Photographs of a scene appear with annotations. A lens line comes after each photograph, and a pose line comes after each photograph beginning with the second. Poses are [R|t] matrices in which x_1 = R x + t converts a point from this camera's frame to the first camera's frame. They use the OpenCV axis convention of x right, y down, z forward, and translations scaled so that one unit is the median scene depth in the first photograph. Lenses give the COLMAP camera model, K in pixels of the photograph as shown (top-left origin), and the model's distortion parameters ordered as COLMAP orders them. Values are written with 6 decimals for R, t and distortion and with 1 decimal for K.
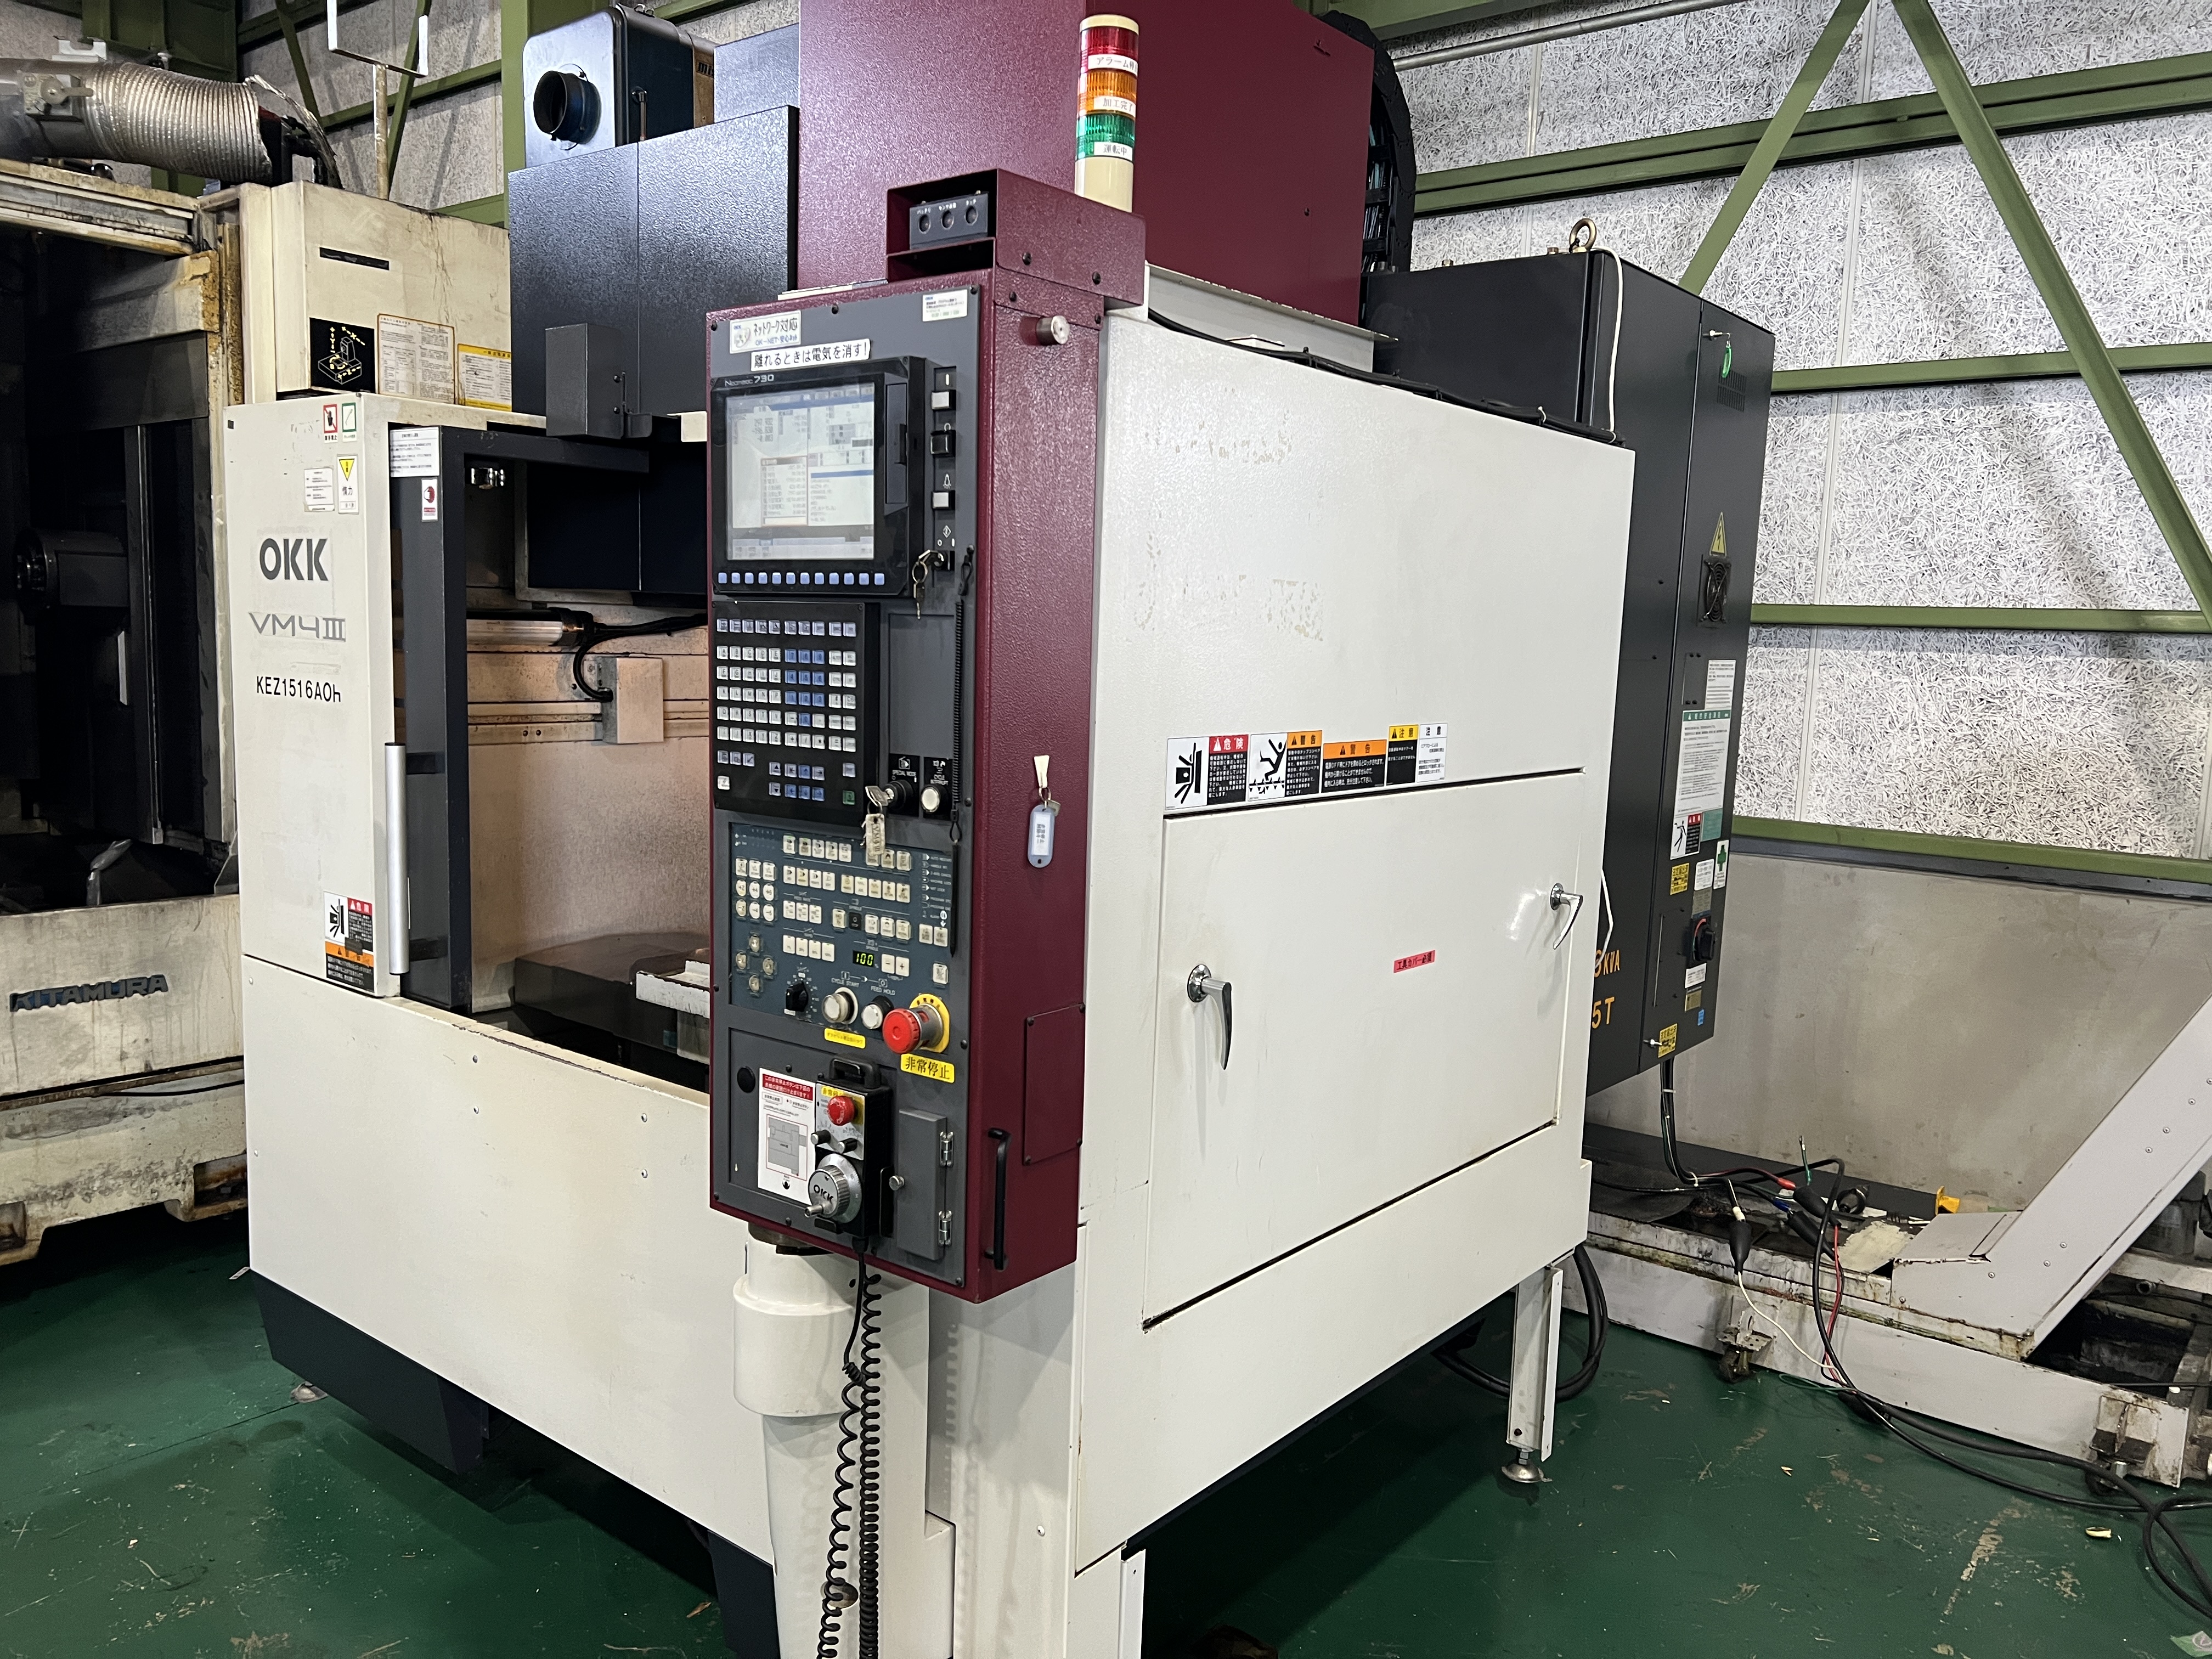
lens RADIAL K [[1675.6, 0, 1106.2], [0, 1675.6, 833.9], [0, 0, 1]] dist [0.038271, -0.053809]
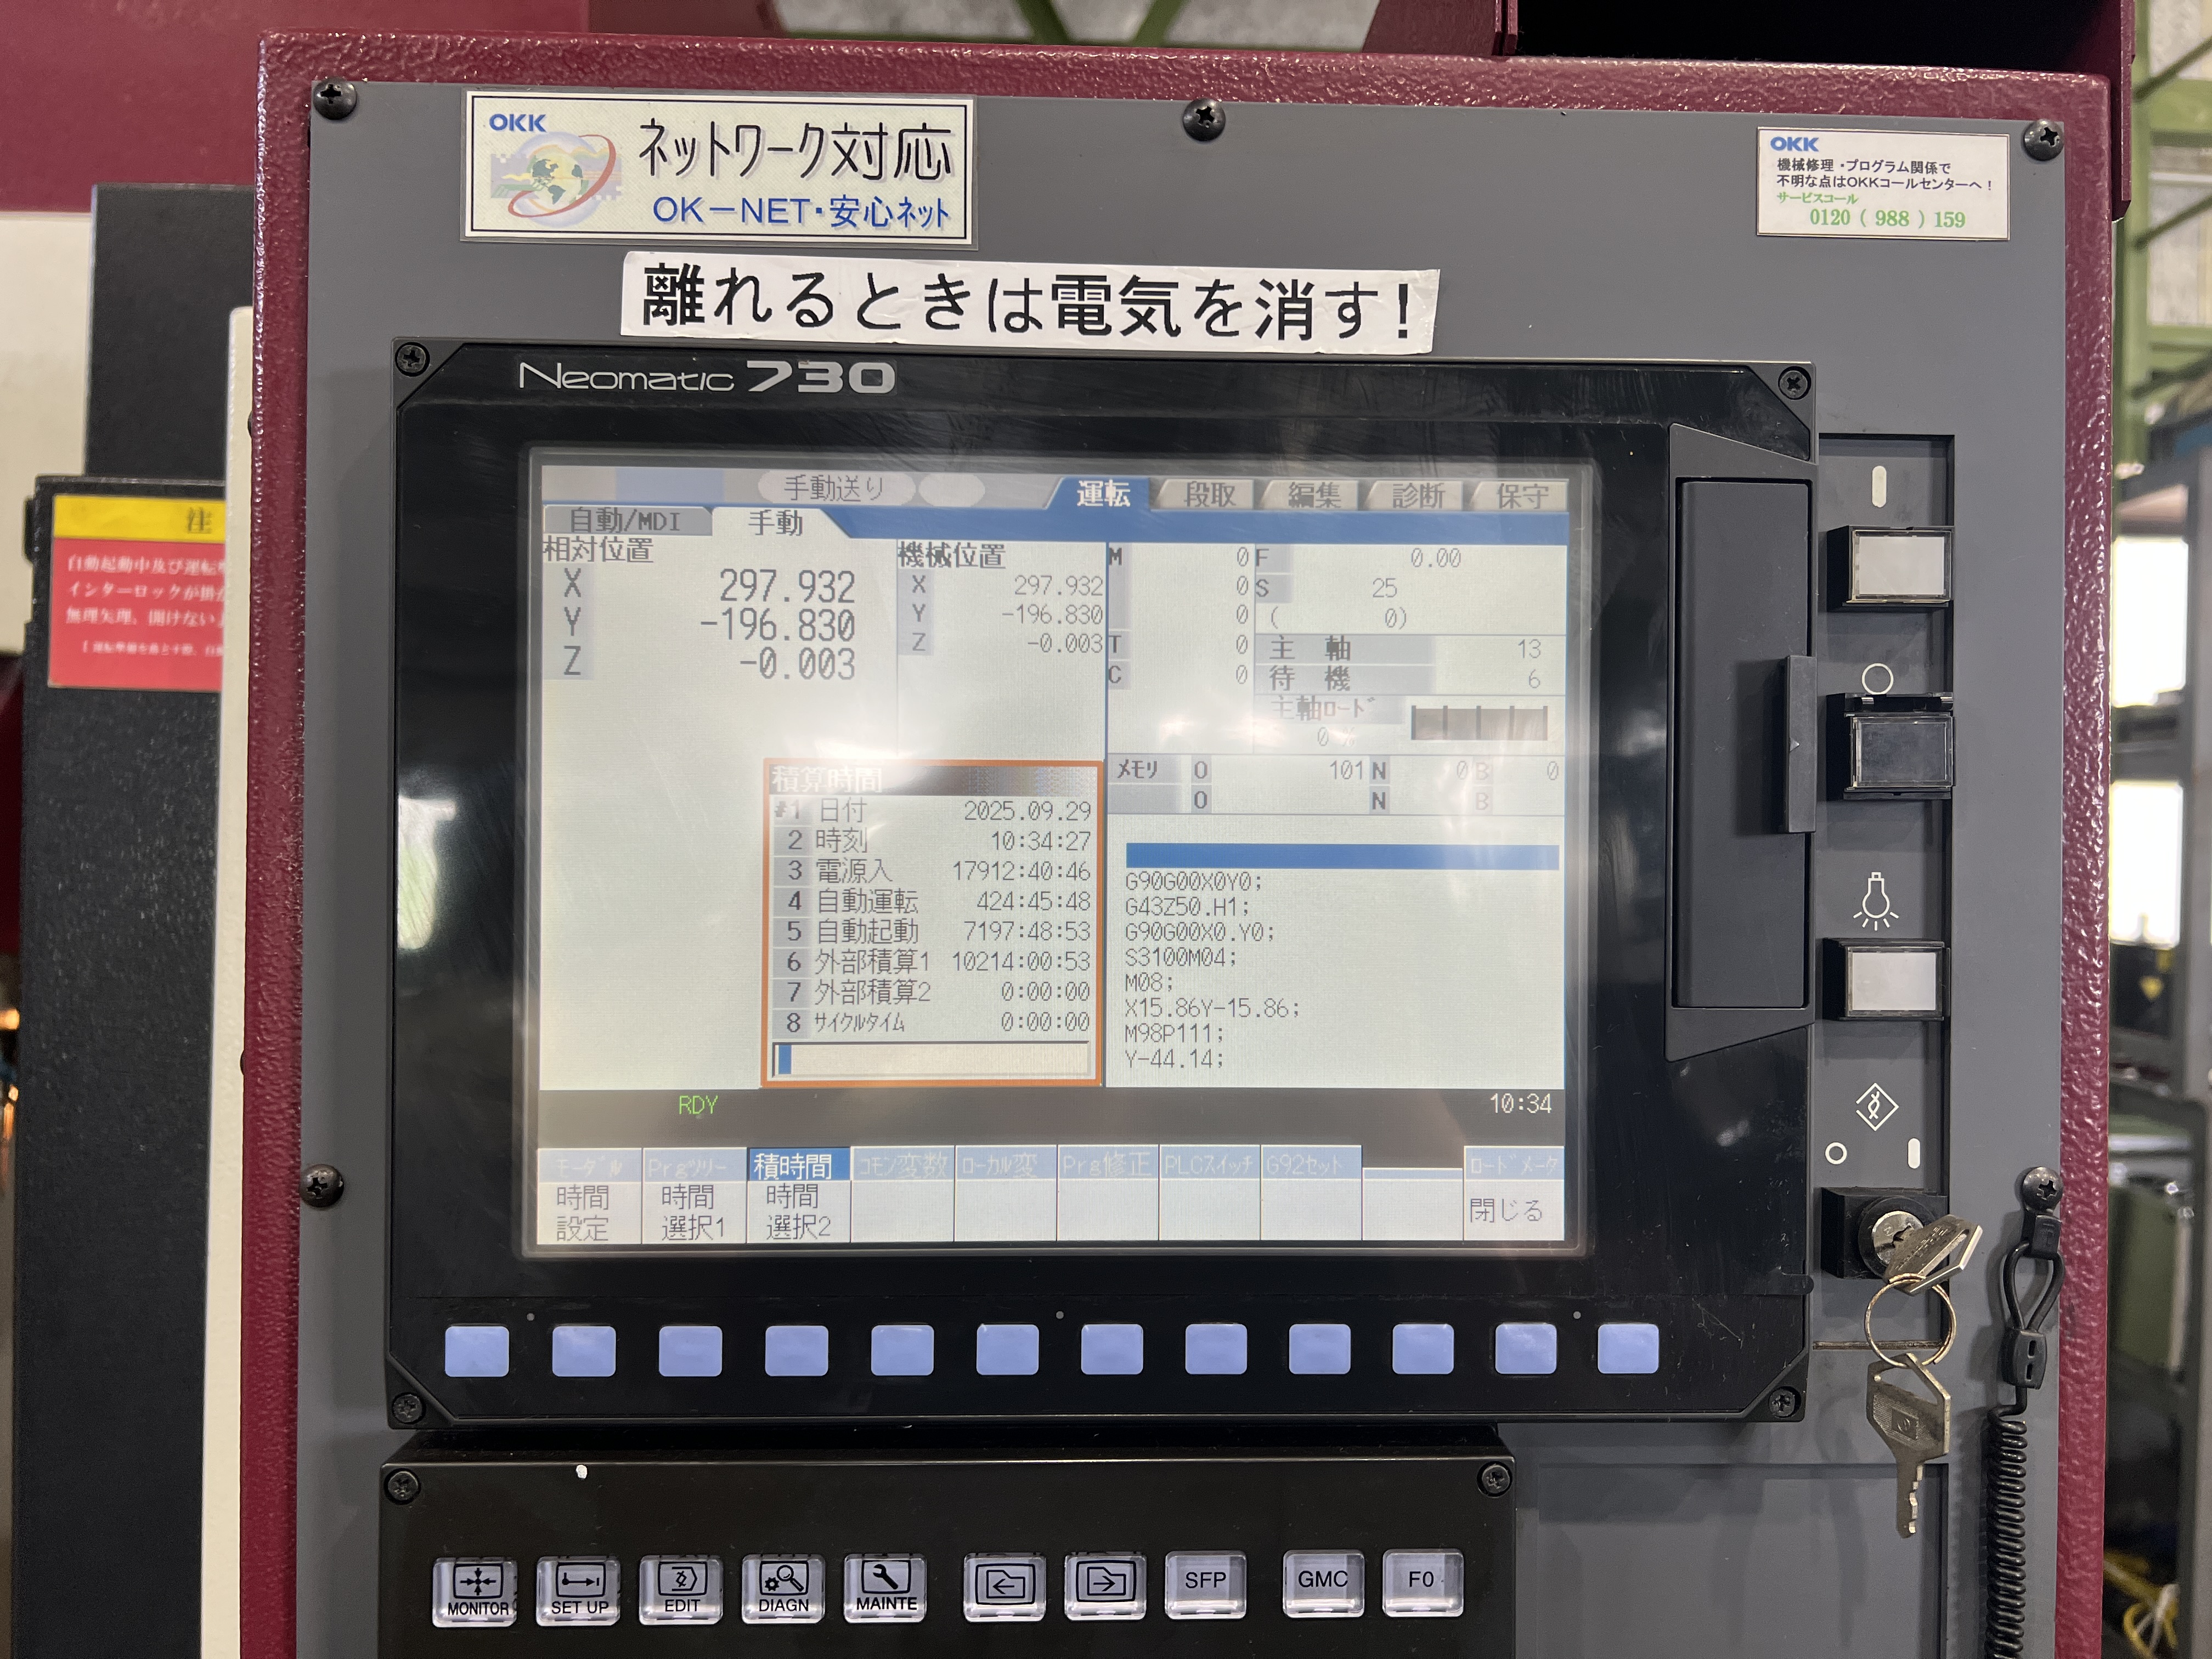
lens RADIAL K [[1675.6, 0, 1088.1], [0, 1675.6, 706.6], [0, 0, 1]] dist [0.038271, -0.053809]
pose [[0.751873, -0.010526, 0.659224, -0.317764], [0.089653, 0.992217, -0.086411, -0.213381], [-0.653184, 0.124071, 0.746965, 0.840853]]
